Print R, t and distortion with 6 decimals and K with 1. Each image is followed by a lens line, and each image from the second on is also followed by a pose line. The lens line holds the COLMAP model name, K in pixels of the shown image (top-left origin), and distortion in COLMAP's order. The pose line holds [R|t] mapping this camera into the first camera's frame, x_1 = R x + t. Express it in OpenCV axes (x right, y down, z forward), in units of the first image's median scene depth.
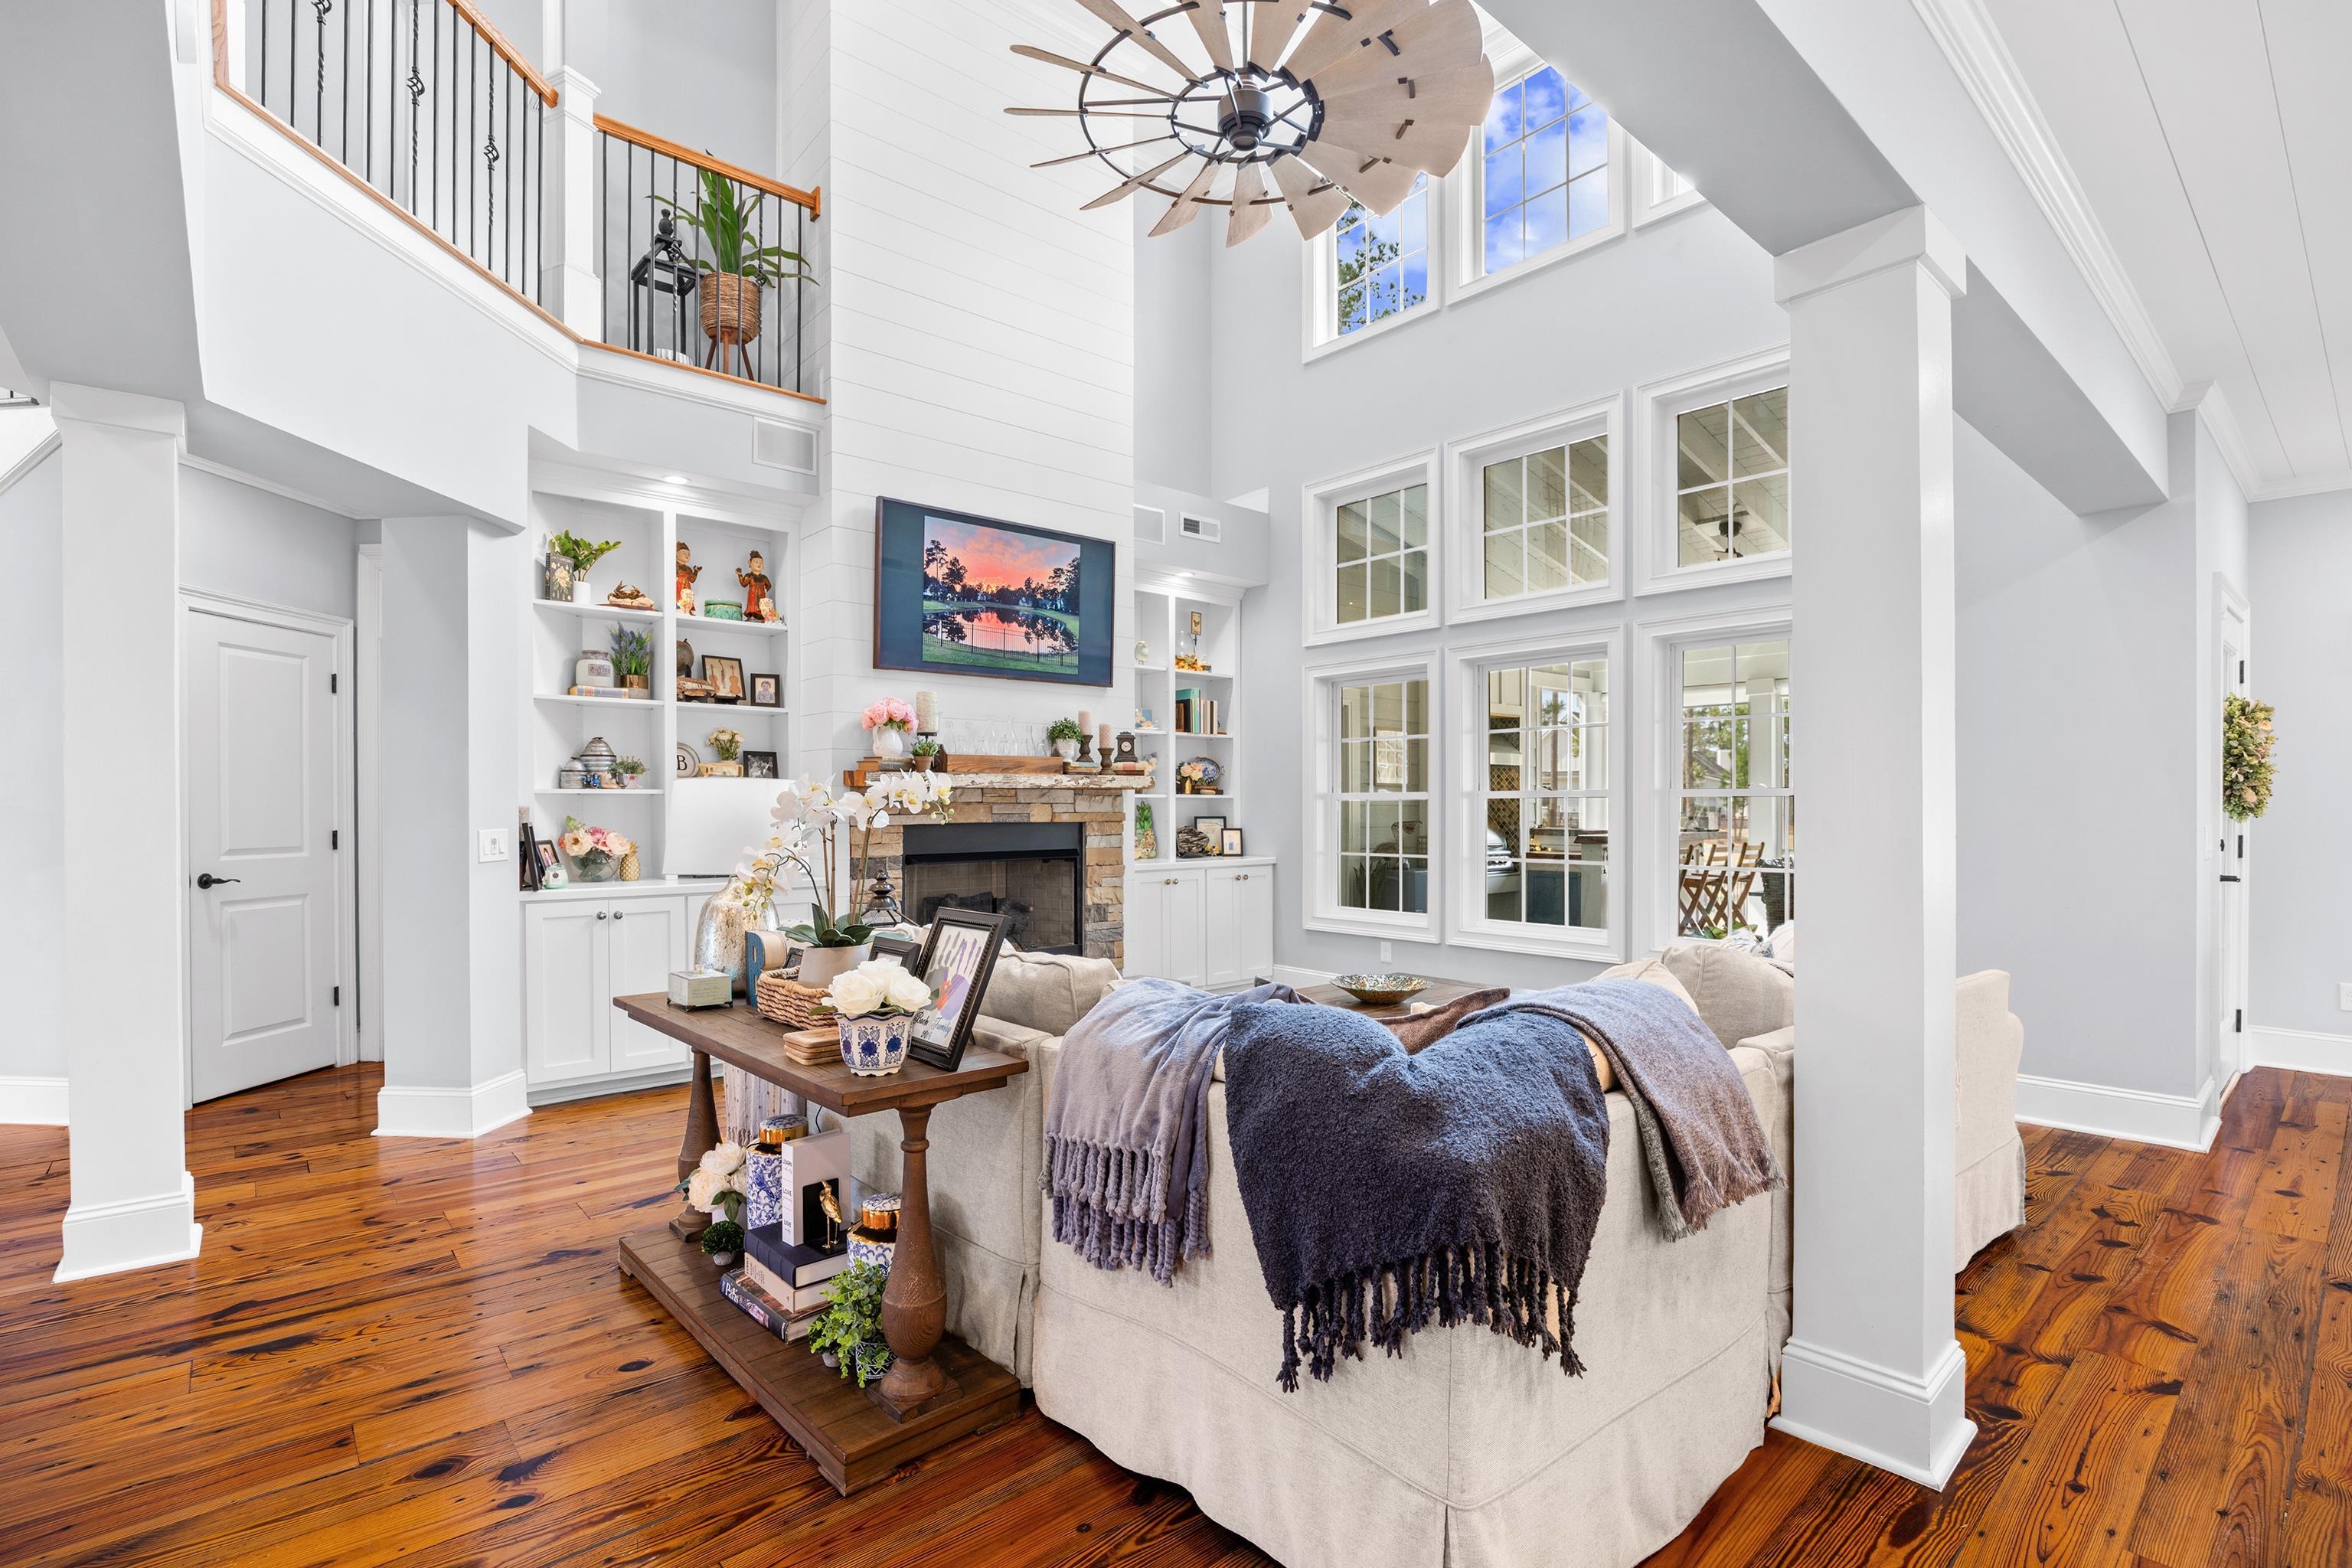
lens RADIAL K [[1092.1, 0, 1175.4], [0, 1092.1, 813.7], [0, 0, 1]] dist [-0.014465, 0.001031]
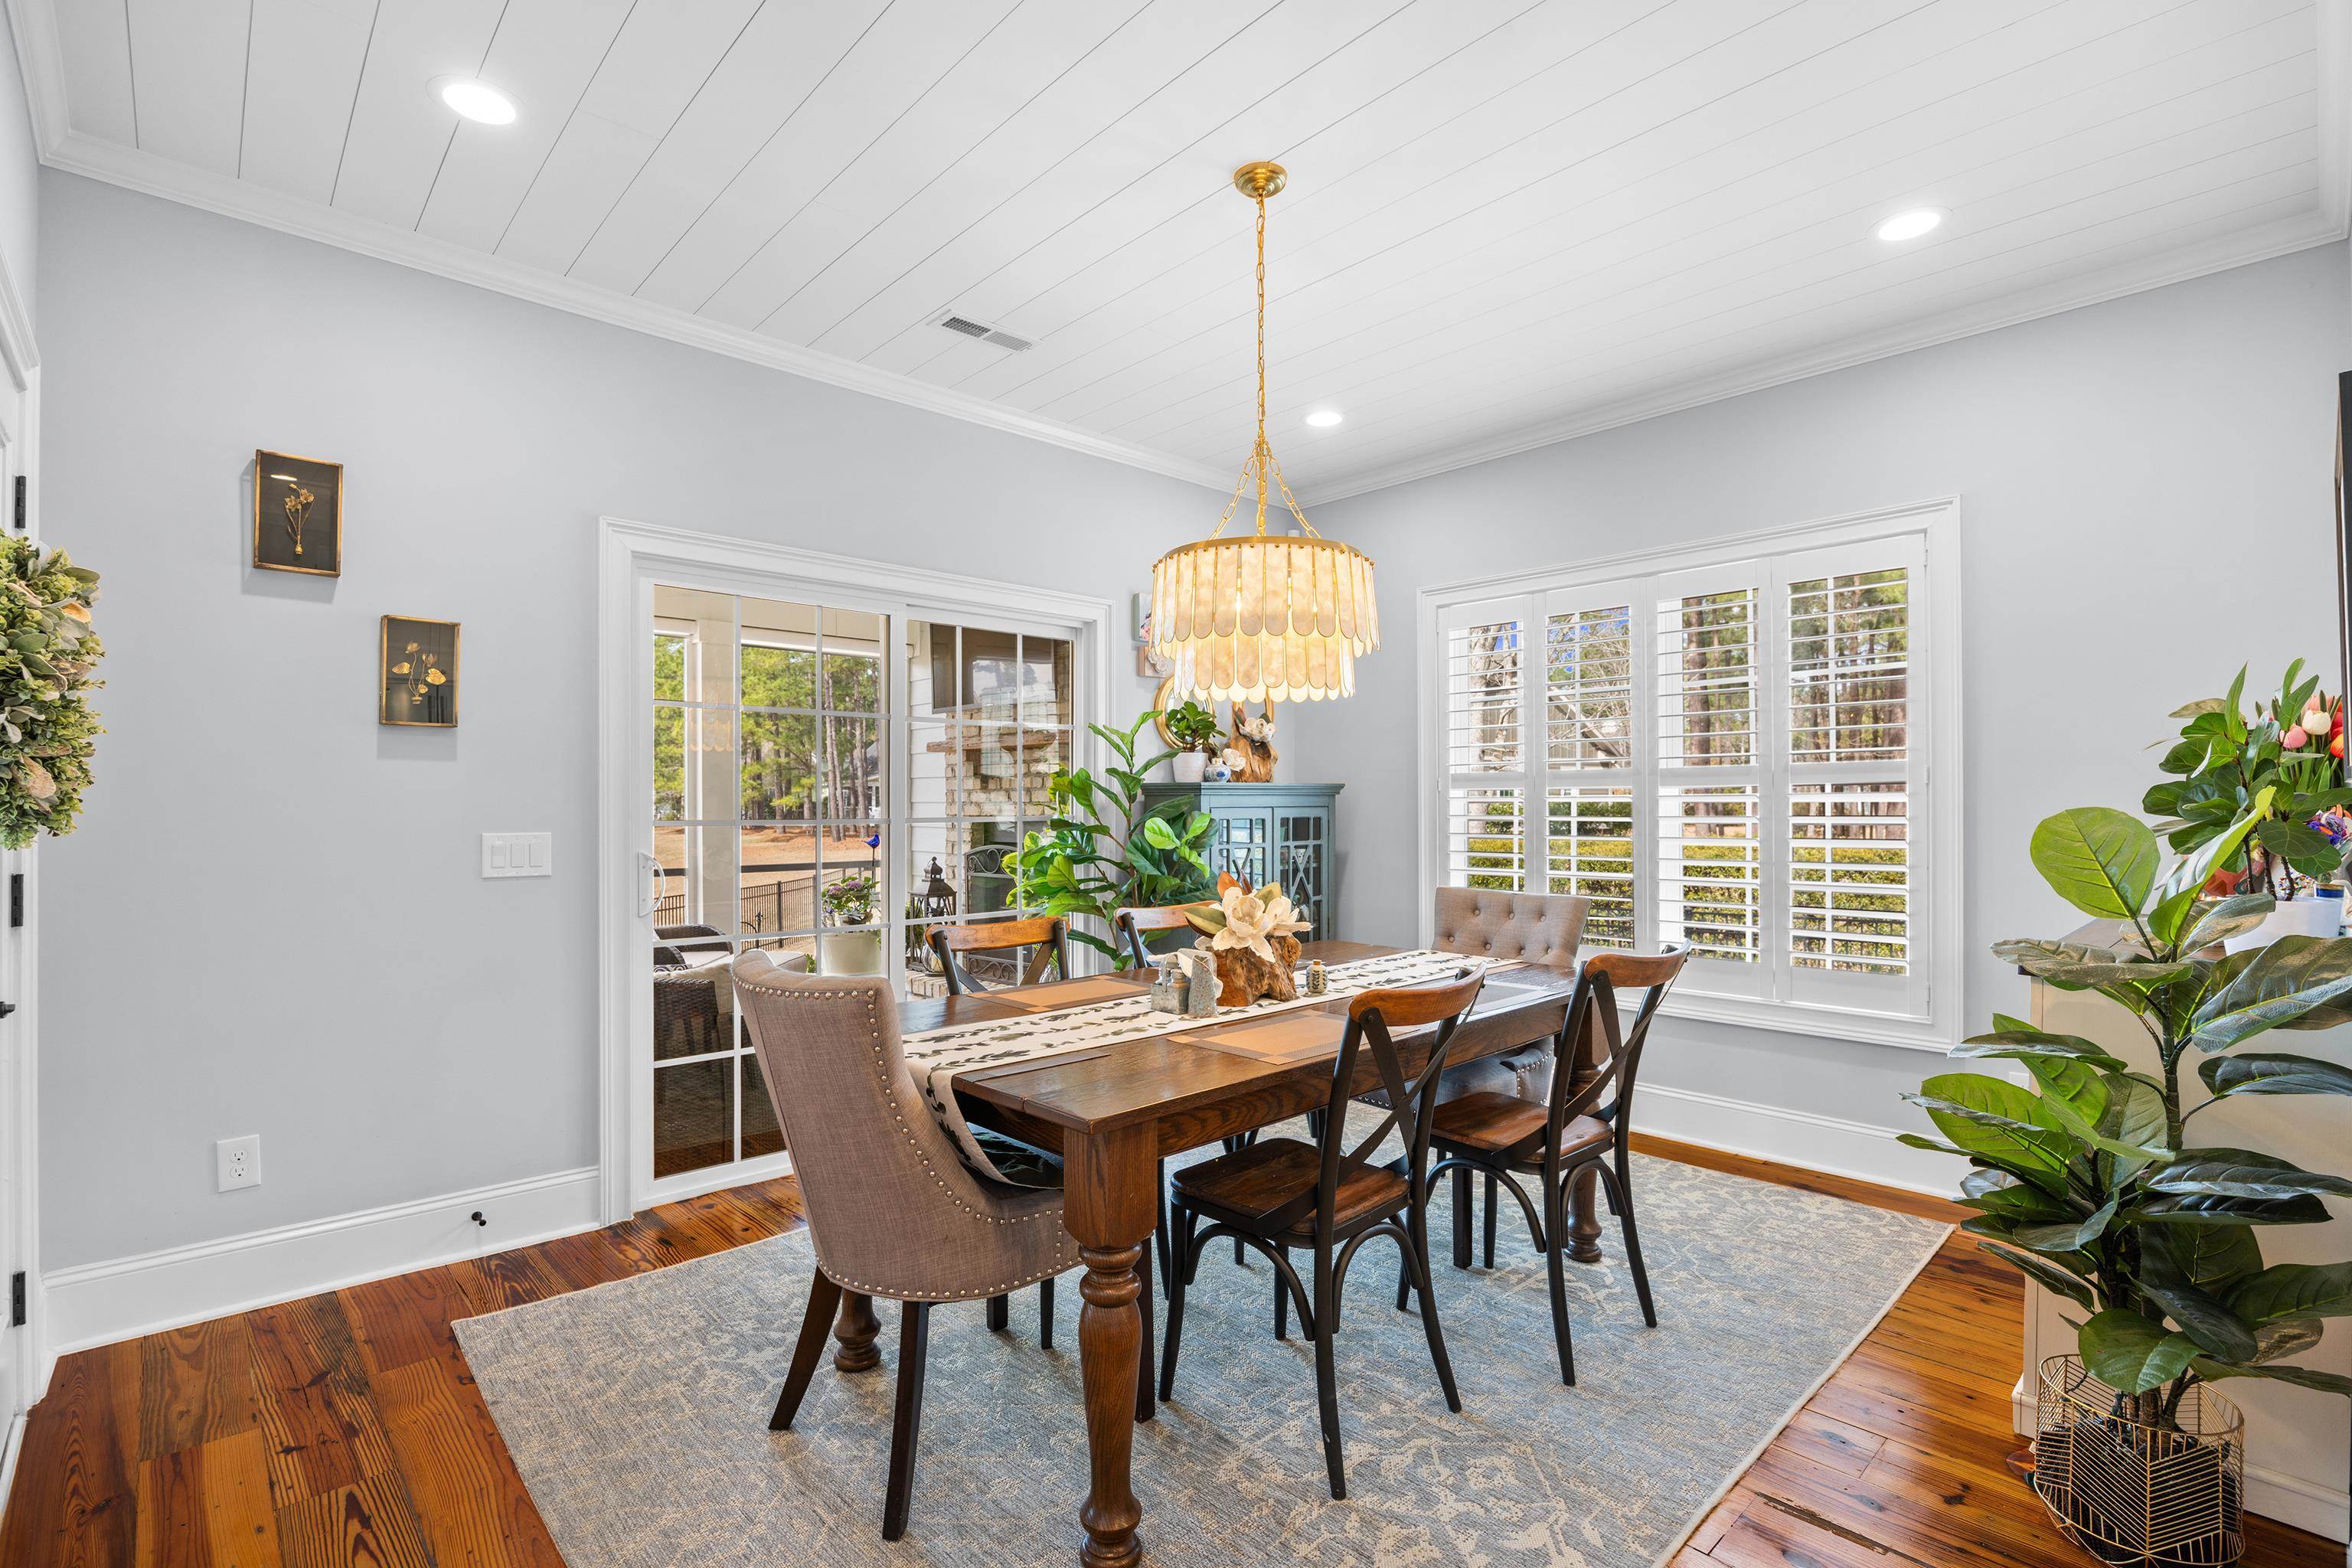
lens RADIAL K [[1092.1, 0, 1178.9], [0, 1092.1, 801.1], [0, 0, 1]] dist [-0.014465, 0.001031]
pose [[-0.030151, 0.007573, 0.999517, 0.473199], [0.009123, 0.999932, -0.007301, -0.002260], [-0.999504, 0.008899, -0.030218, 0.476189]]
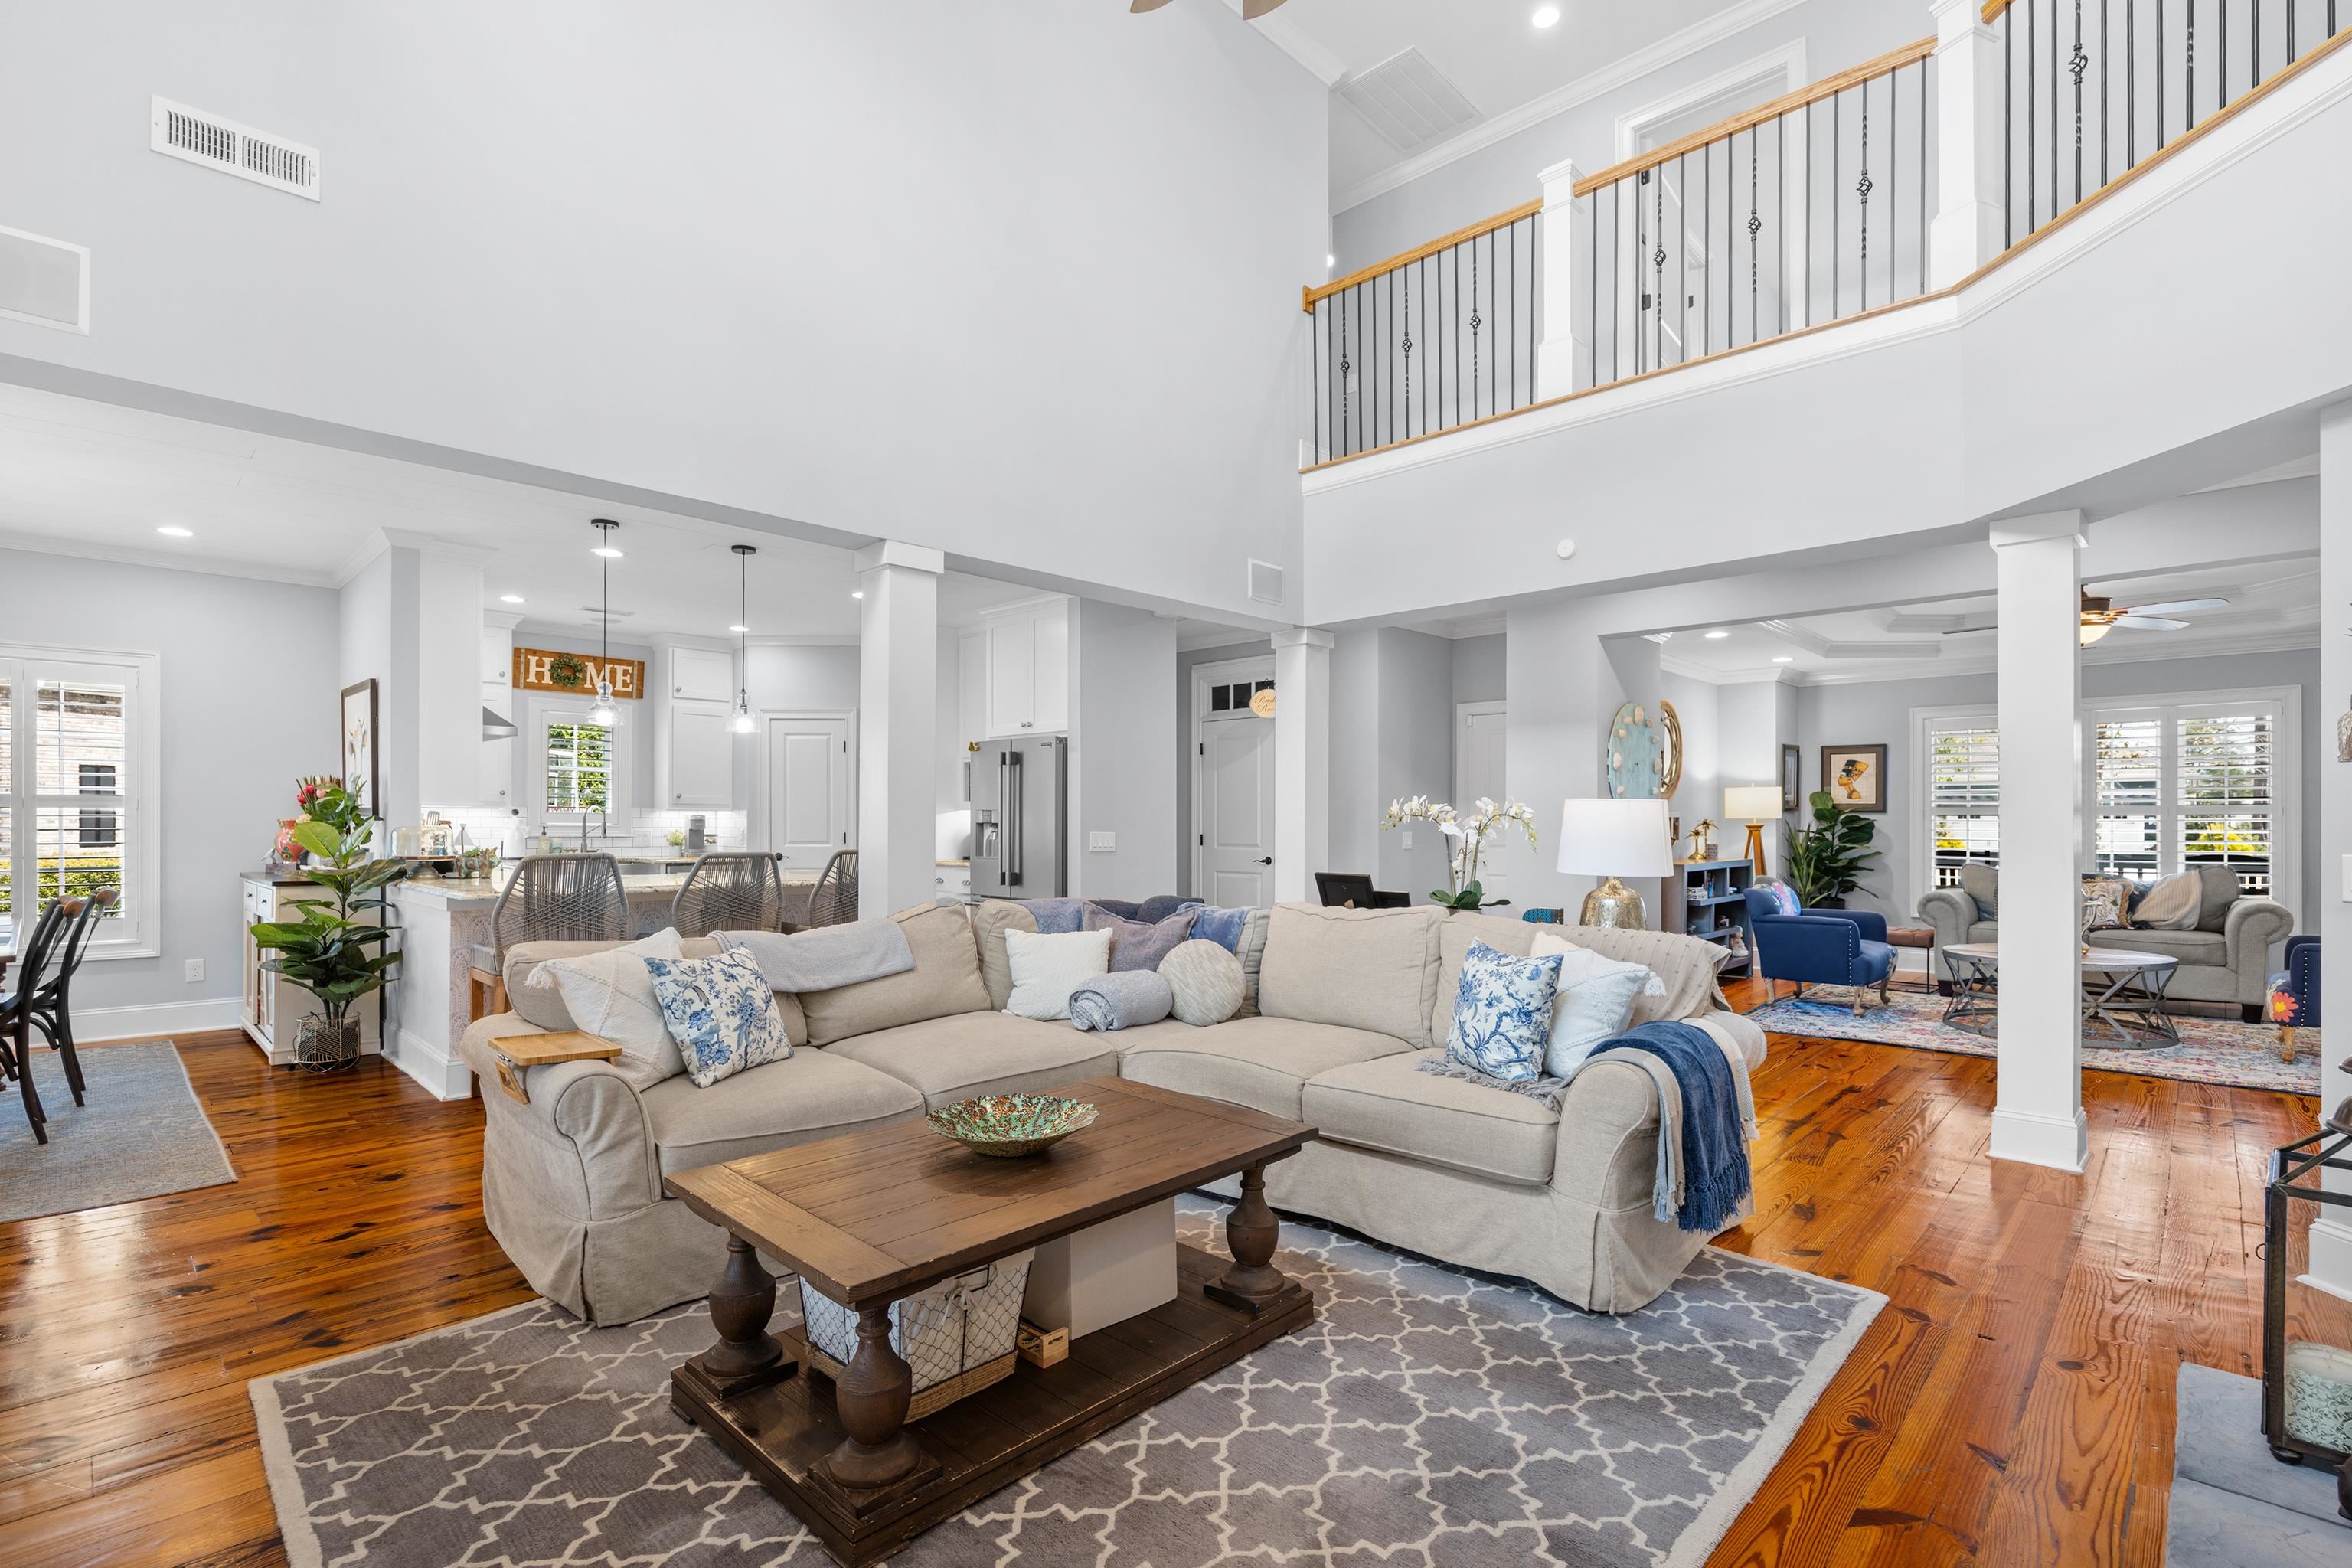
lens RADIAL K [[1092.1, 0, 1190.7], [0, 1092.1, 827.1], [0, 0, 1]] dist [-0.014465, 0.001031]
pose [[-0.996725, -0.000026, -0.080866, 0.093431], [-0.000875, 0.999945, 0.010460, -0.006178], [0.080861, 0.010496, -0.996670, 1.215613]]
